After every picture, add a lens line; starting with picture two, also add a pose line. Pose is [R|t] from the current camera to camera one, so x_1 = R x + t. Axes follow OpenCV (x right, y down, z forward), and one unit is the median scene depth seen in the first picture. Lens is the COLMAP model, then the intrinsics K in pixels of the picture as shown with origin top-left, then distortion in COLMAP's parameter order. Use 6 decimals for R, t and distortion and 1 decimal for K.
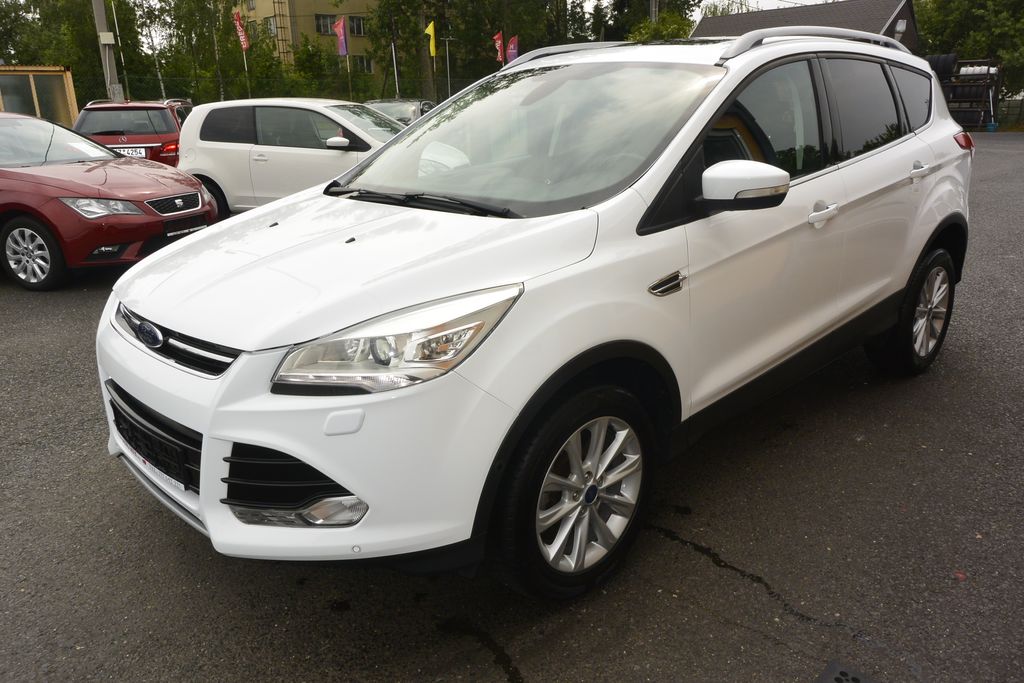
lens RADIAL K [[804.2, 0, 523.1], [0, 804.2, 315.4], [0, 0, 1]] dist [-0.001170, -0.002266]
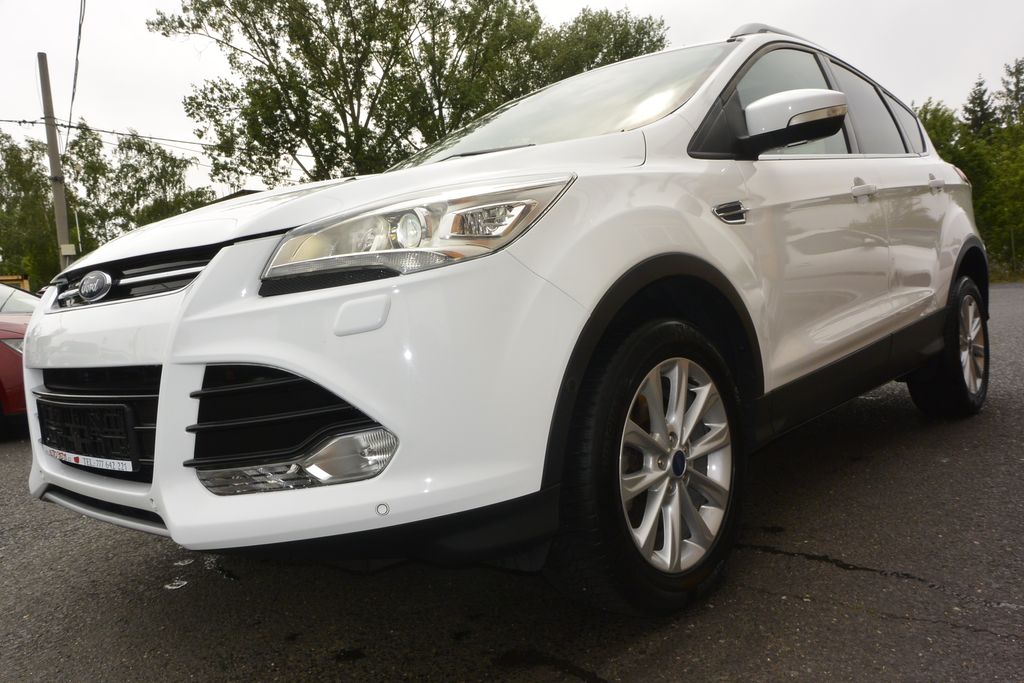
lens RADIAL K [[775.4, 0, 512.0], [0, 775.4, 341.5], [0, 0, 1]] dist [0.005352, 0.001600]
pose [[0.995810, -0.070141, 0.058682, -0.108387], [0.083025, 0.962426, -0.258542, 0.289893], [-0.038343, 0.262330, 0.964216, 0.268913]]
